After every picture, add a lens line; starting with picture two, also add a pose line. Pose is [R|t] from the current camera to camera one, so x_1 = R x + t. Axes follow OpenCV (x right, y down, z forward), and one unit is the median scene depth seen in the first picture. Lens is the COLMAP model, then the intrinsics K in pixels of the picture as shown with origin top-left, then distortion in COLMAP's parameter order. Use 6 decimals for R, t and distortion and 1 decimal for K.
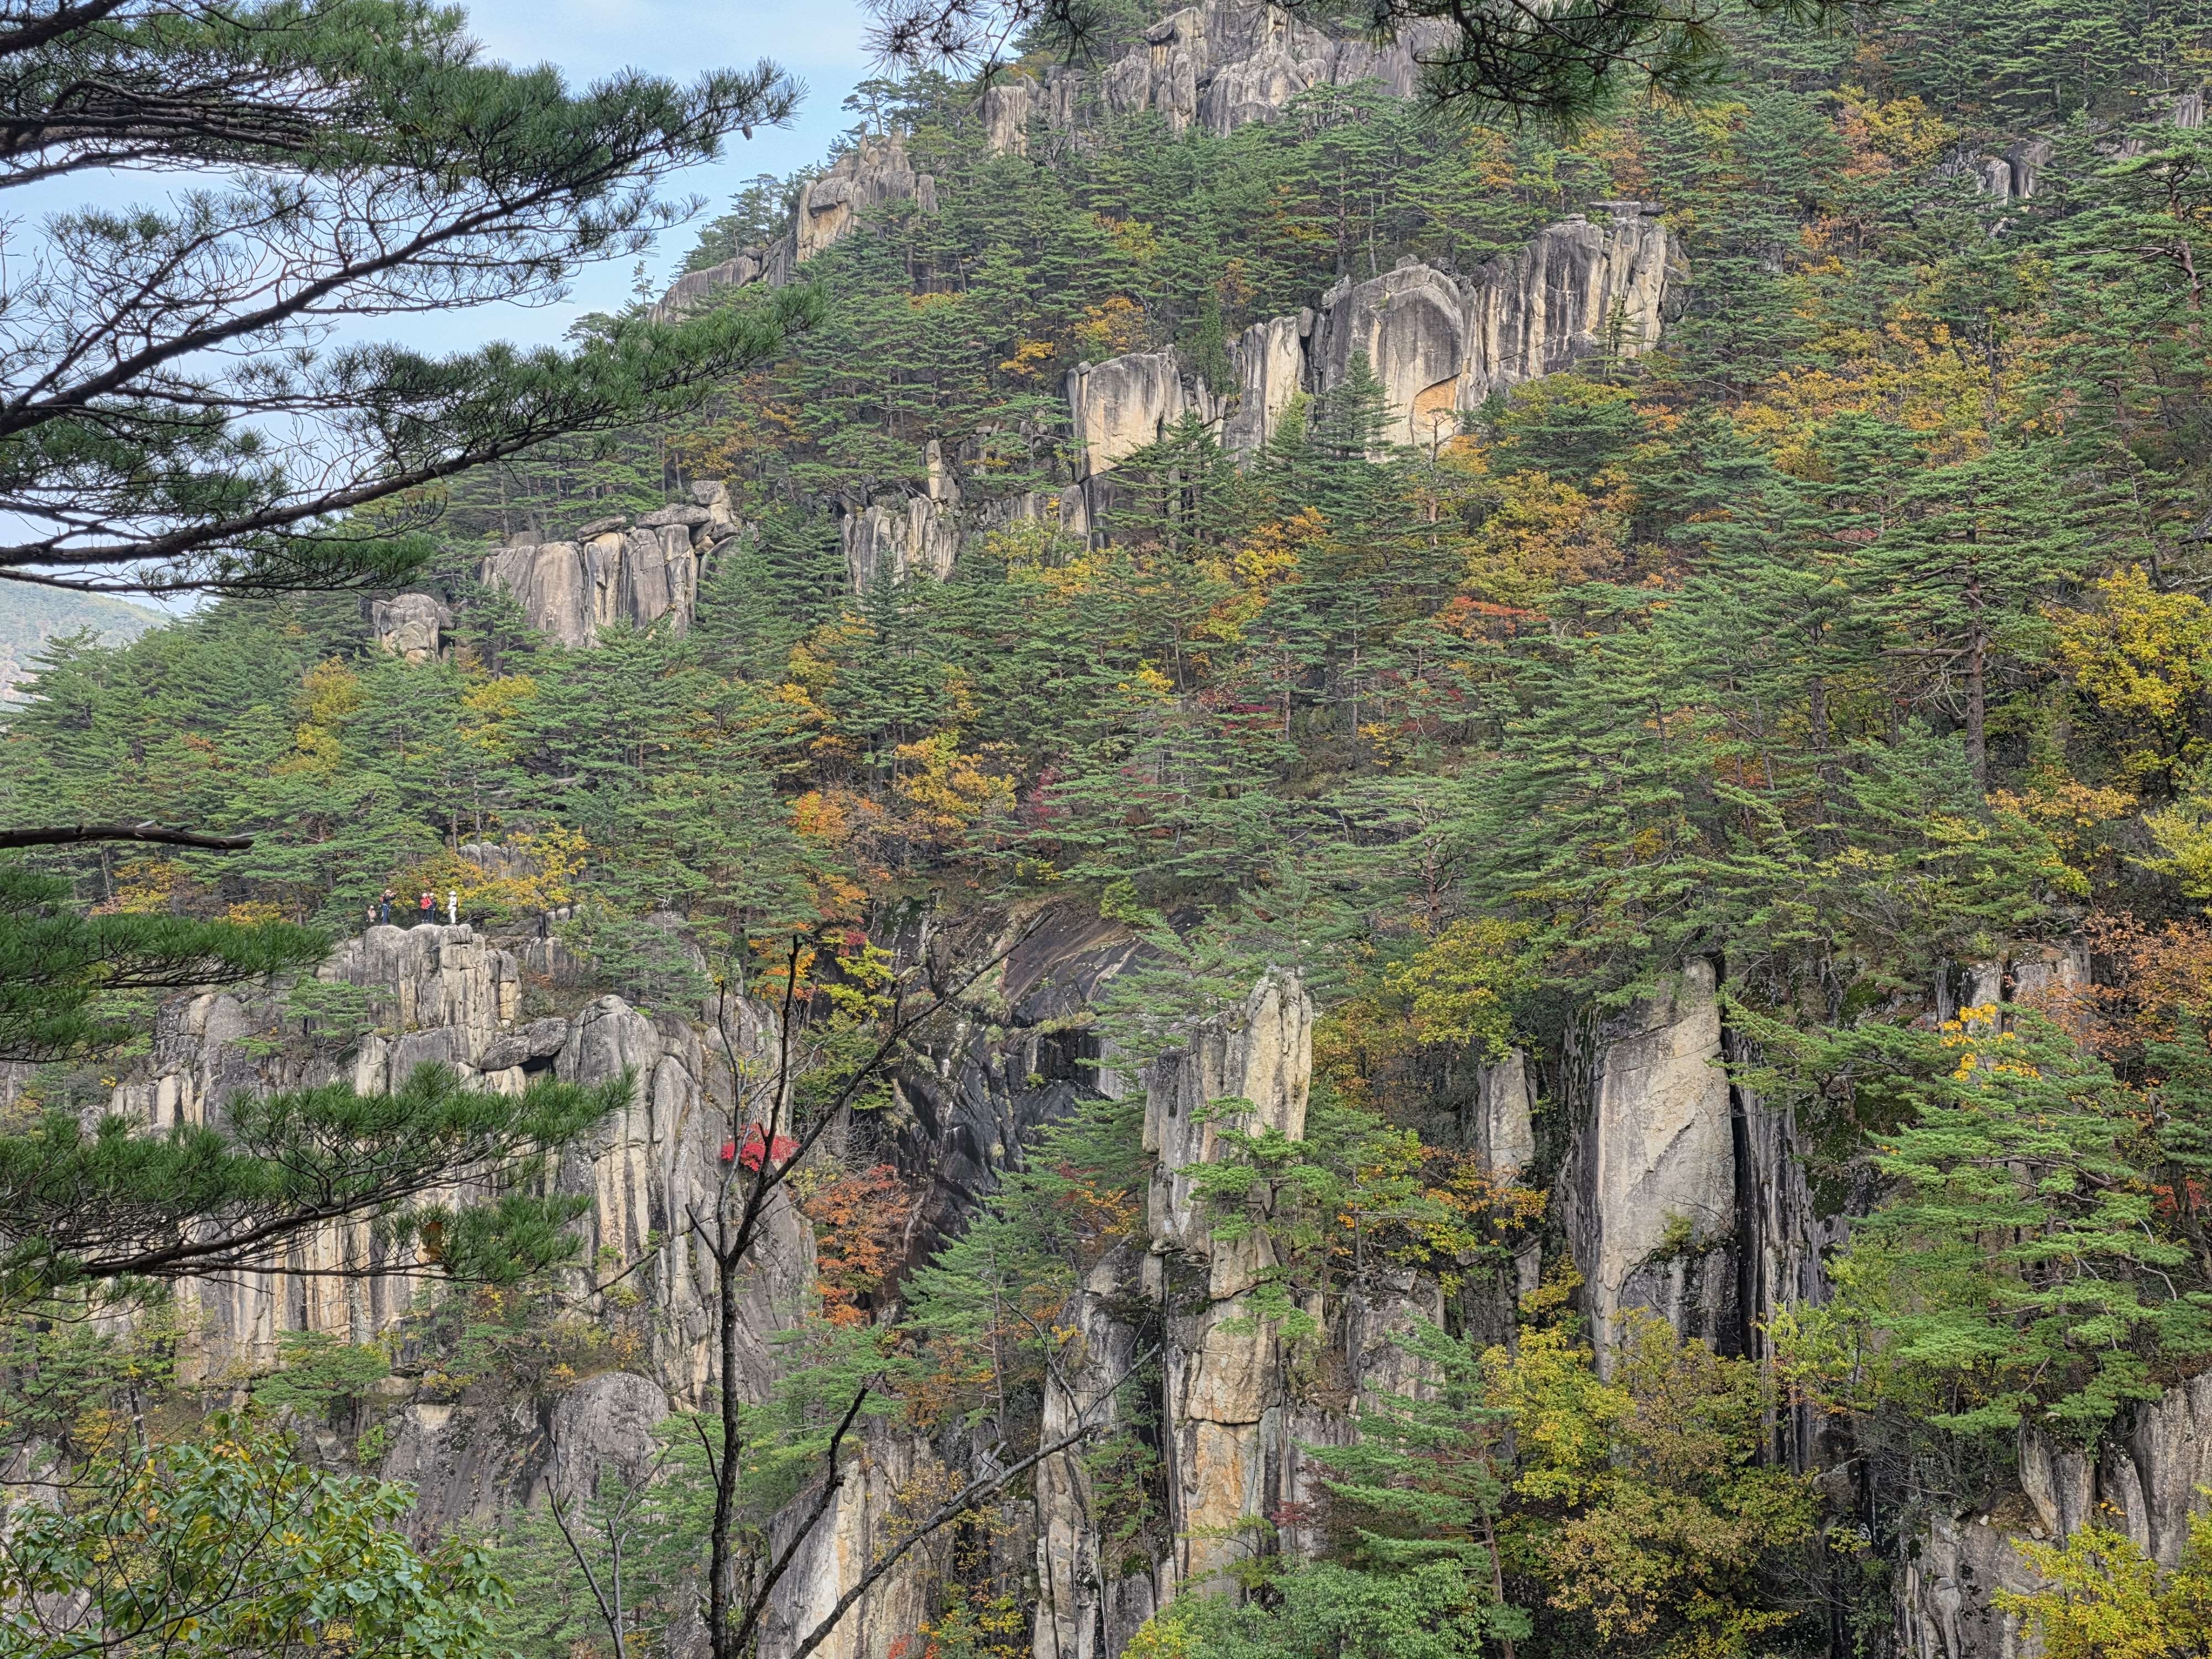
lens RADIAL K [[2668.4, 0, 1111.0], [0, 2668.4, 787.6], [0, 0, 1]] dist [0.232806, -0.753780]
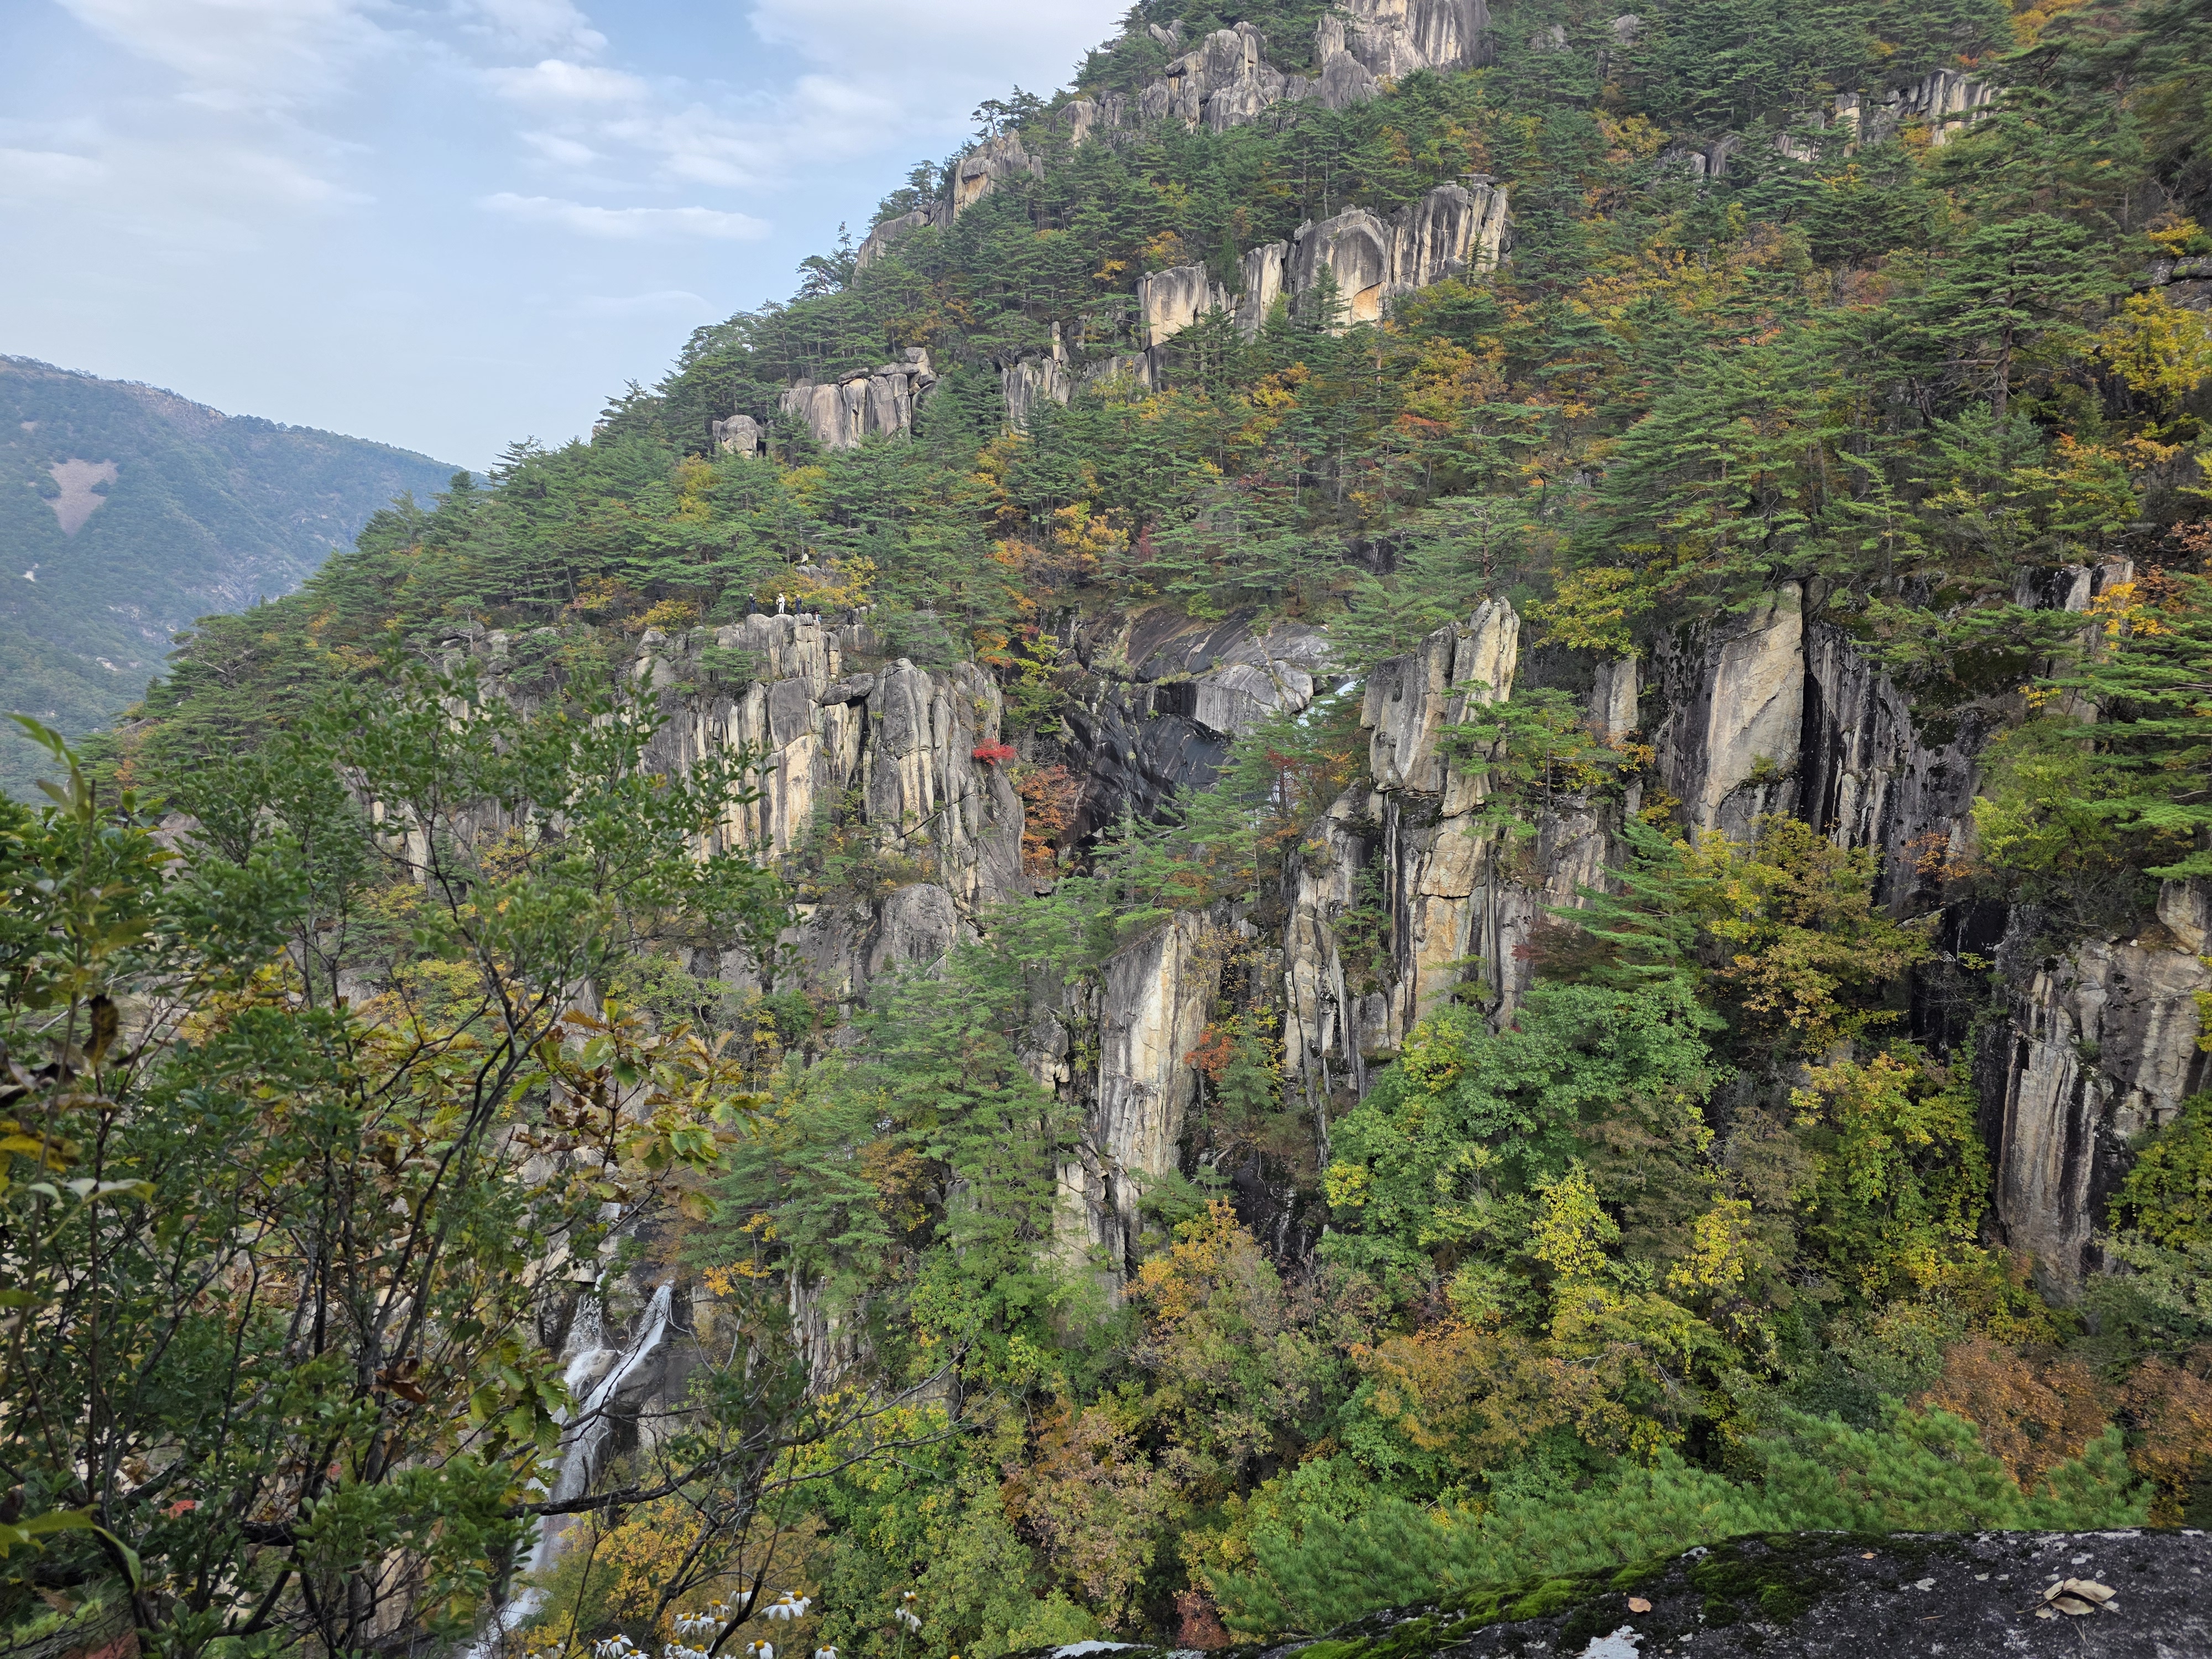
lens RADIAL K [[1453.2, 0, 1110.4], [0, 1453.2, 819.4], [0, 0, 1]] dist [0.103295, -0.136194]
pose [[0.998789, -0.006821, 0.048717, -0.095695], [-0.000861, 0.987764, 0.155952, 0.033222], [-0.049185, -0.155805, 0.986563, 0.105801]]
